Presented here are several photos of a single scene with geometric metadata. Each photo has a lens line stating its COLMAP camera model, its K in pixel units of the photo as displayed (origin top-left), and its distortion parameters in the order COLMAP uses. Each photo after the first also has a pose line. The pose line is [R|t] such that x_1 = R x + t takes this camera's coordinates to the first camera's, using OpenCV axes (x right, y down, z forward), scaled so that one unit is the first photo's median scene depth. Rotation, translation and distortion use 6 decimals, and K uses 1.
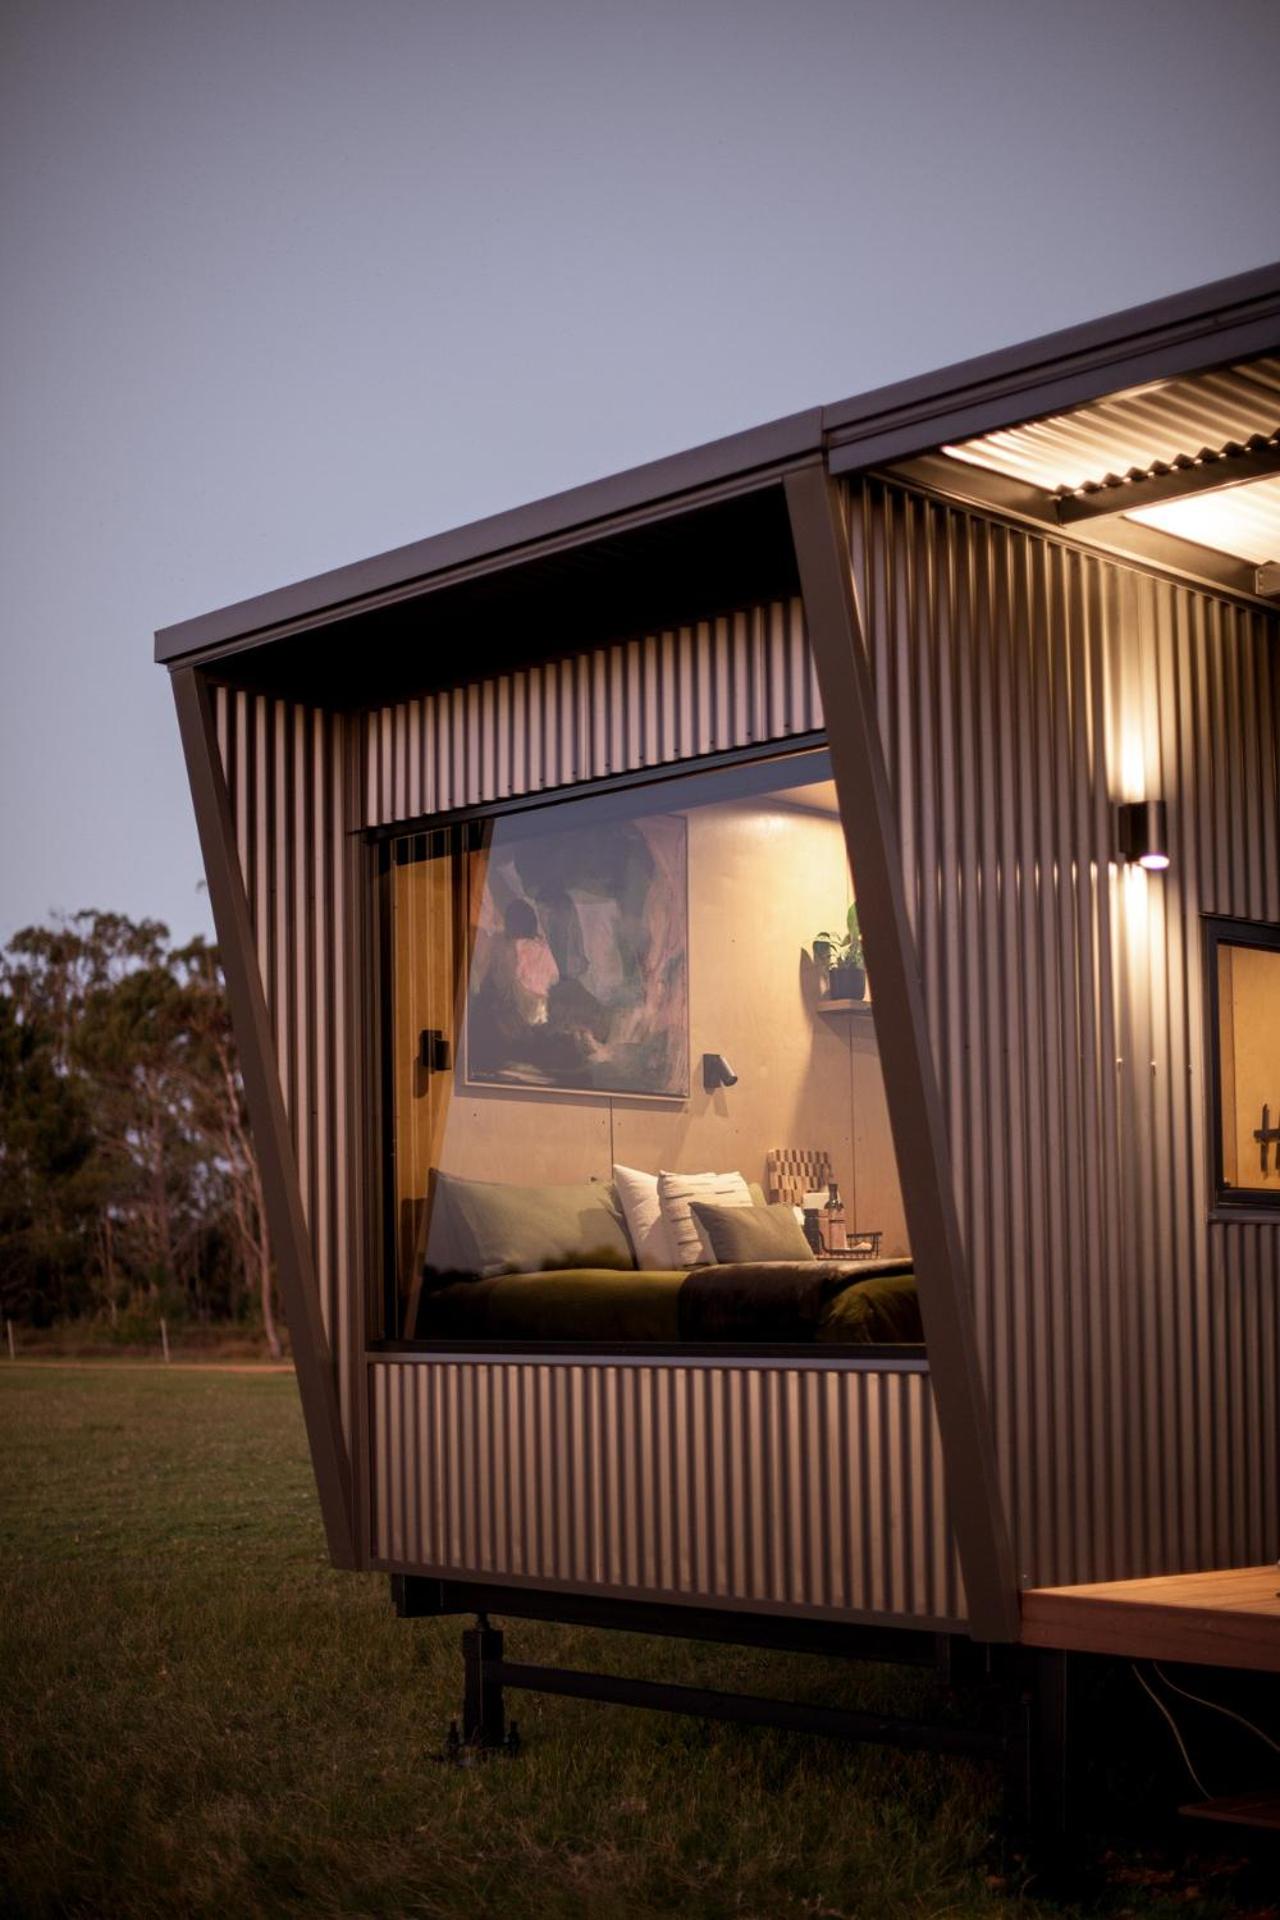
lens RADIAL K [[2798.6, 0, 635.1], [0, 2798.6, 963.2], [0, 0, 1]] dist [-0.114854, 0.000000]
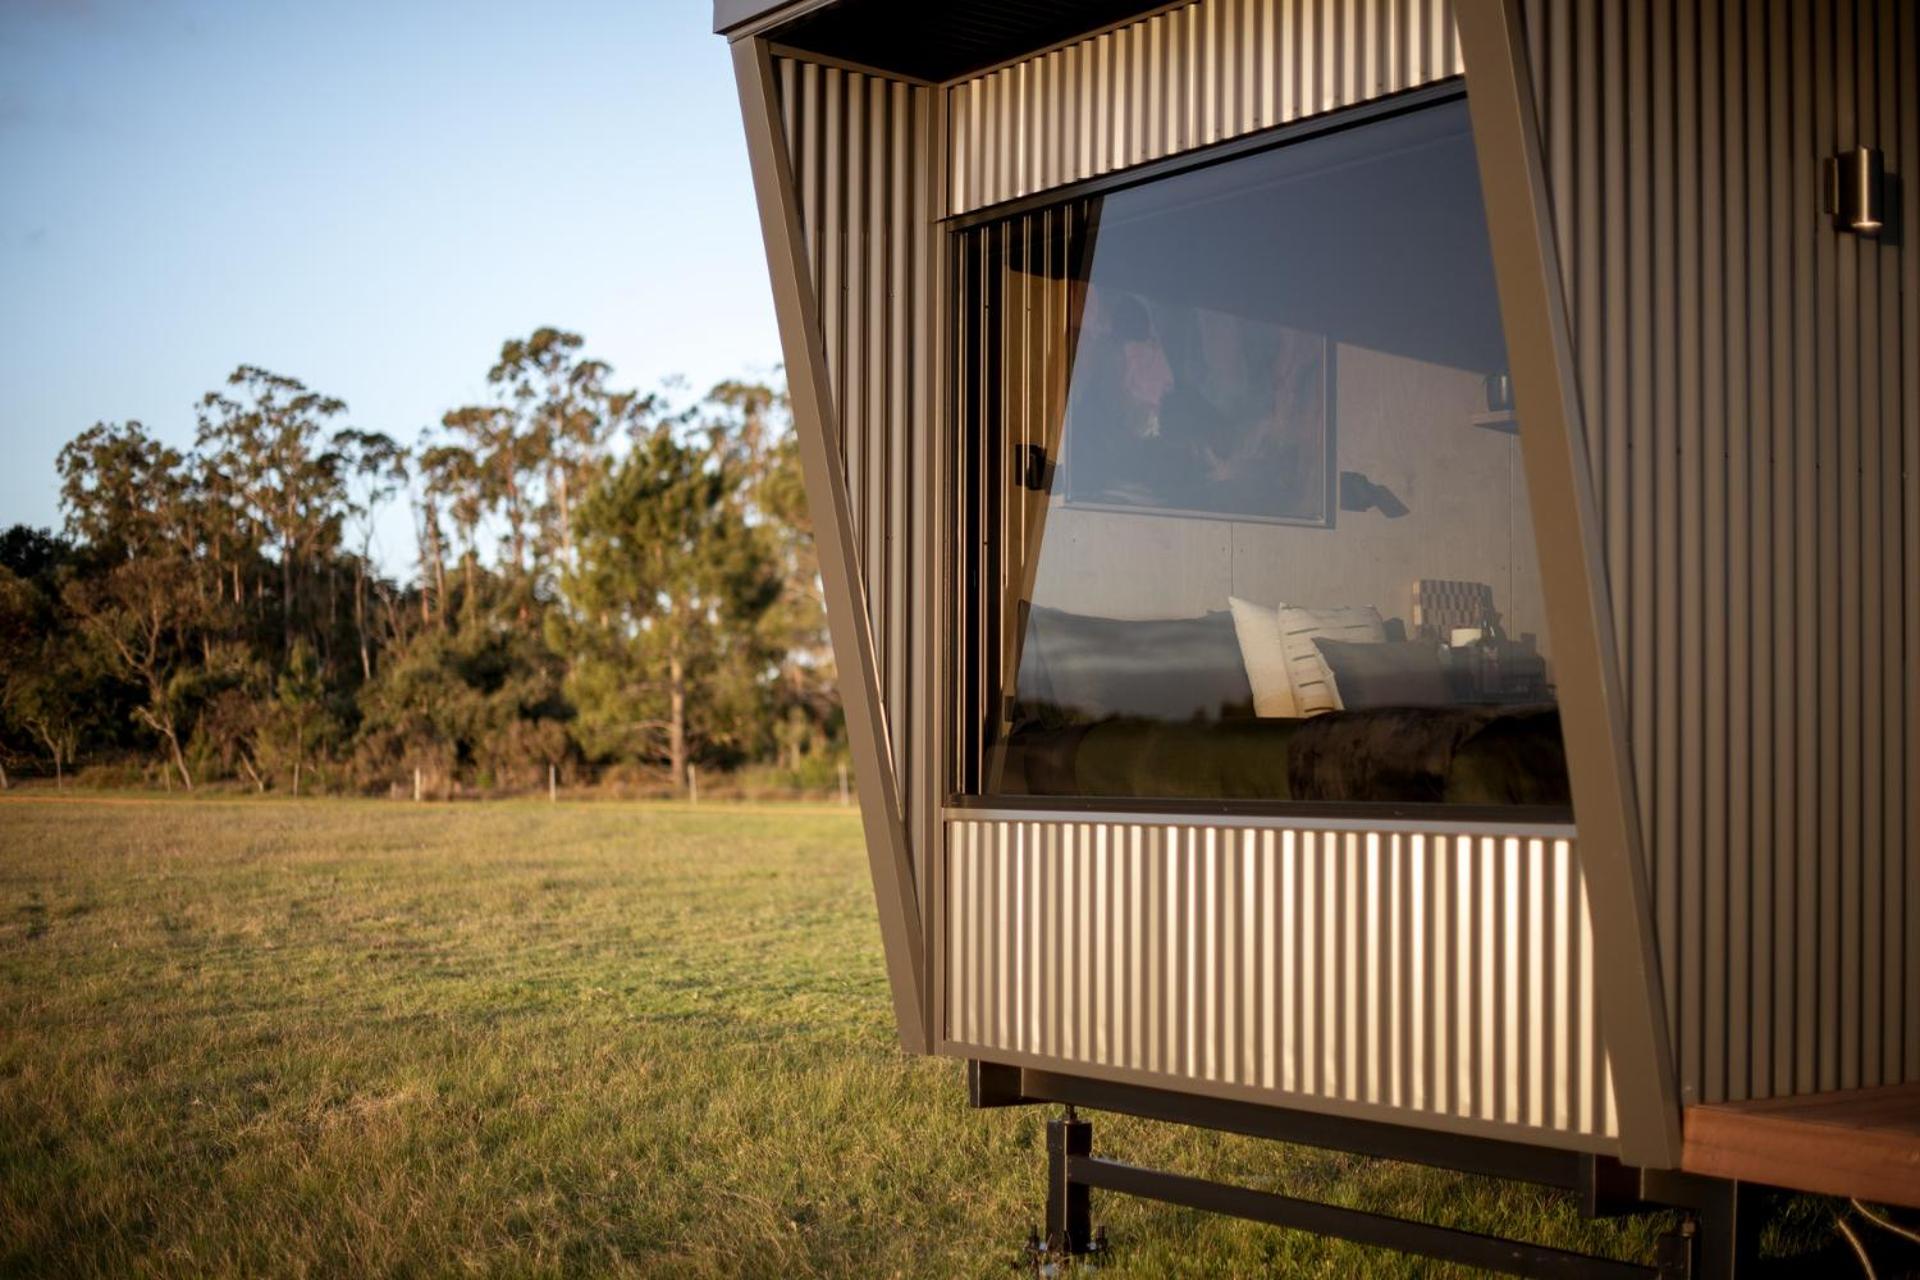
lens RADIAL K [[2798.6, 0, 955.5], [0, 2798.6, 758.5], [0, 0, 1]] dist [-0.114854, 0.000000]
pose [[0.991416, 0.006087, -0.130602, 0.019971], [0.010216, 0.992255, 0.123796, 0.012117], [0.130344, -0.124067, 0.983676, 0.110547]]
